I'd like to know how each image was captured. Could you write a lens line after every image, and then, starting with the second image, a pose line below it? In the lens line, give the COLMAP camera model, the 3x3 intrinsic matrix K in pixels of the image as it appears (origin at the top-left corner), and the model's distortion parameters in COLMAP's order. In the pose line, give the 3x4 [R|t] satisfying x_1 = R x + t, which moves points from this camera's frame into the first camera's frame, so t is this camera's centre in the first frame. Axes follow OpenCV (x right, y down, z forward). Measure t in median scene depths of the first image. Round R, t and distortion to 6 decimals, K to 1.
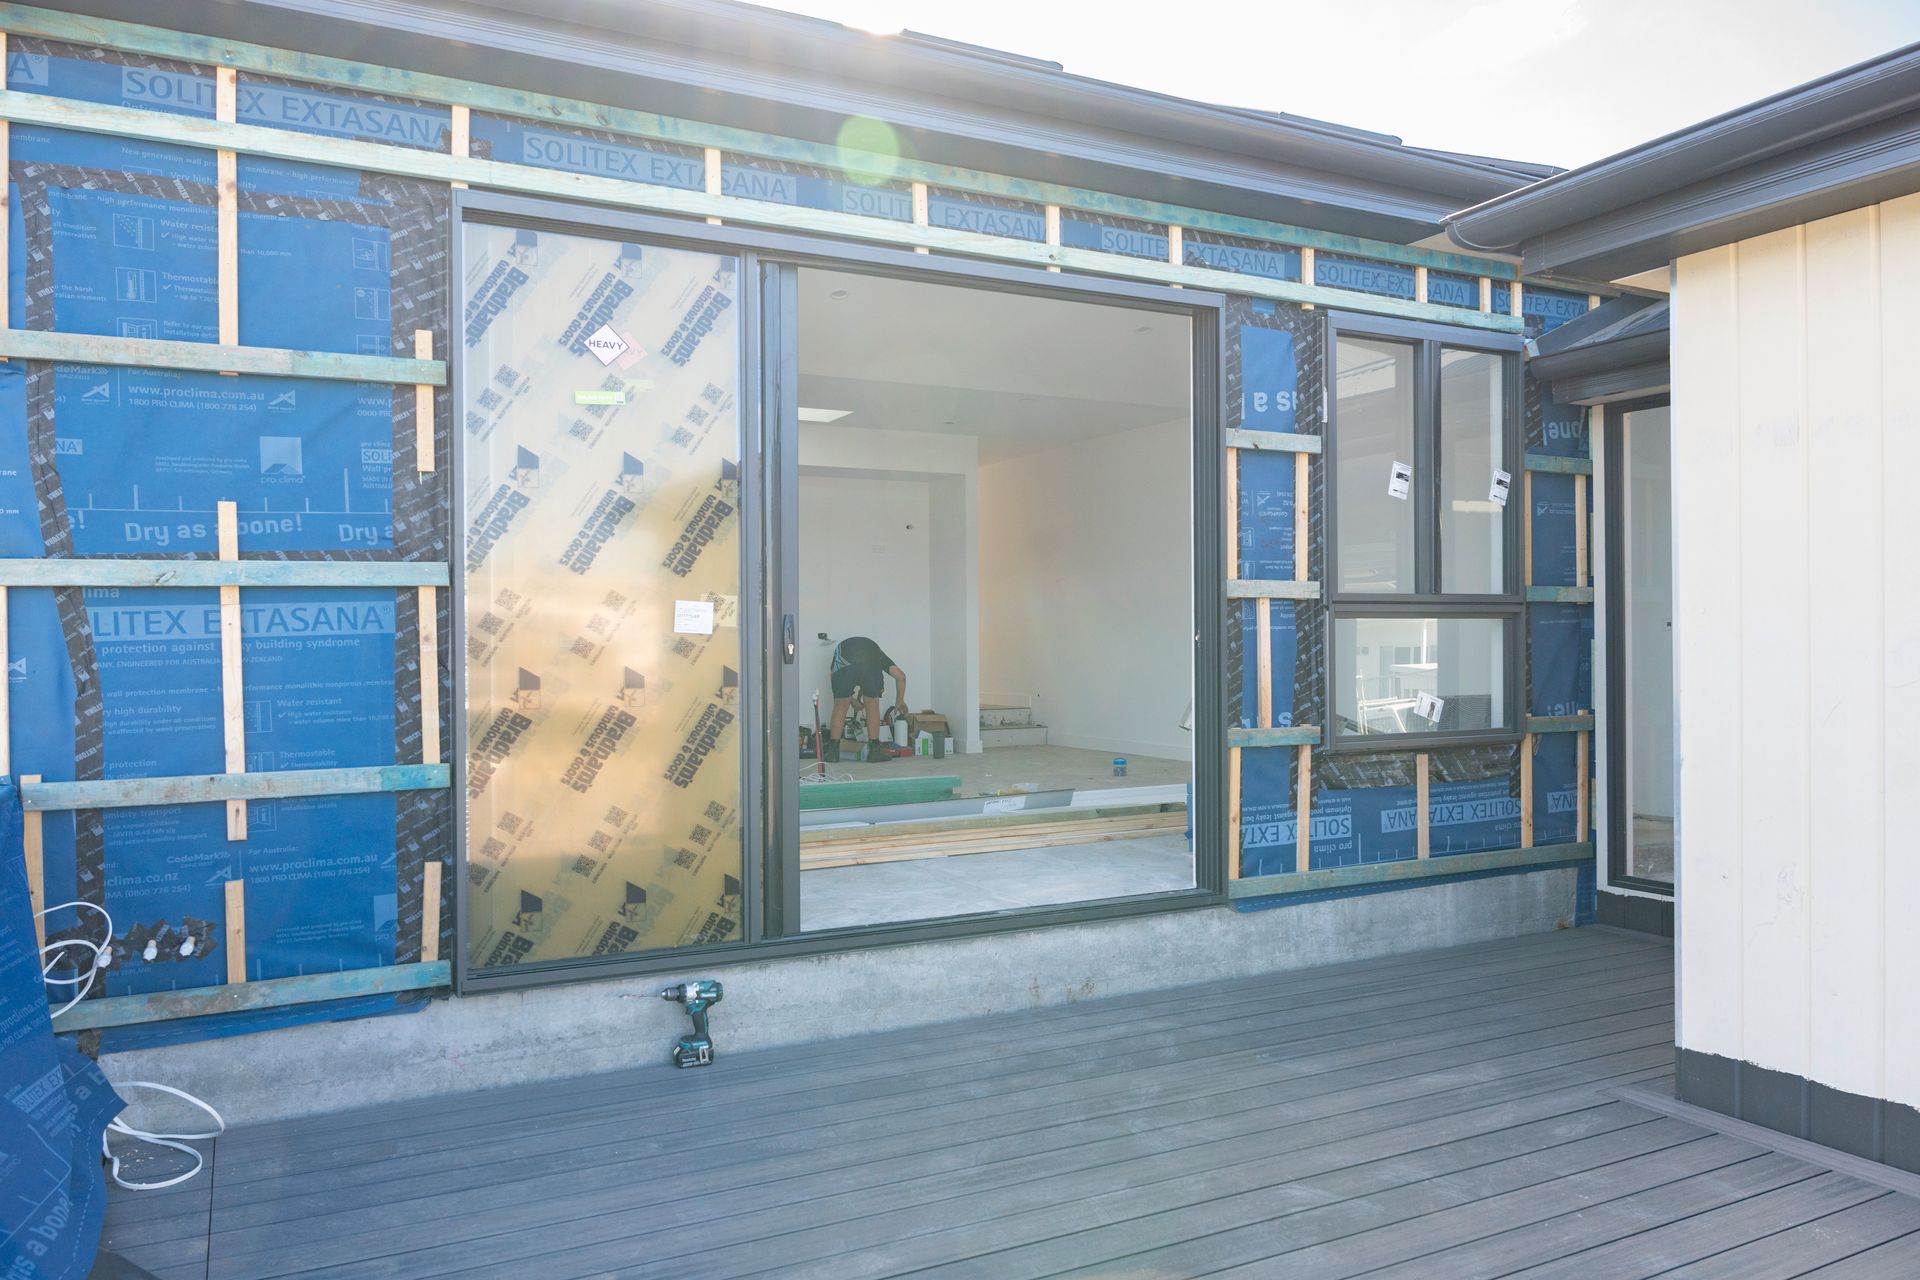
lens RADIAL K [[1367.5, 0, 958.5], [0, 1367.5, 646.5], [0, 0, 1]] dist [0.002623, -0.001033]
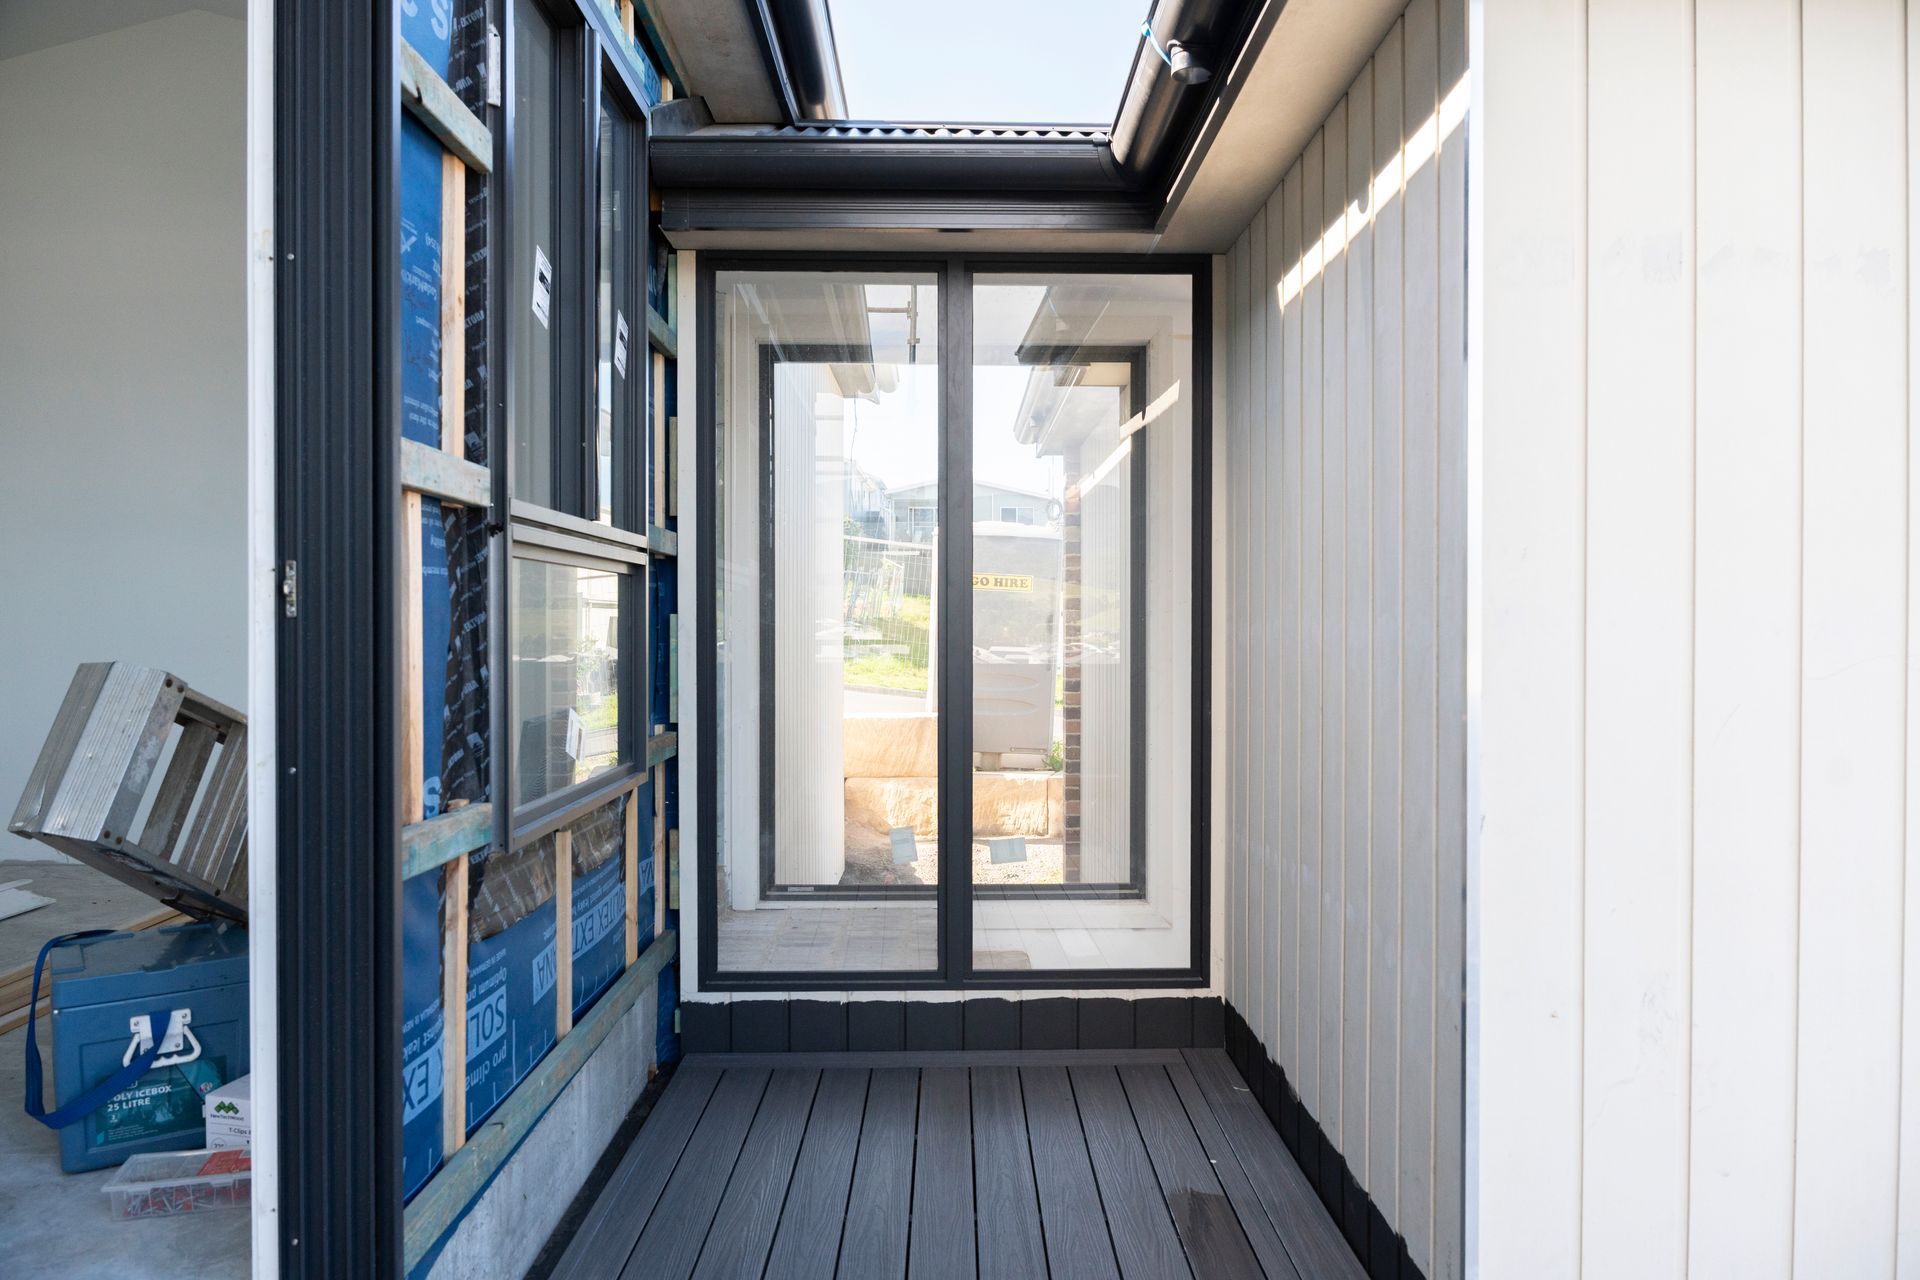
lens RADIAL K [[1367.5, 0, 960.7], [0, 1367.5, 645.0], [0, 0, 1]] dist [0.002623, -0.001033]
pose [[0.452446, -0.003334, 0.891785, -0.067355], [-0.005040, 0.999967, 0.006295, 0.006035], [-0.891777, -0.007343, 0.452415, 0.809877]]
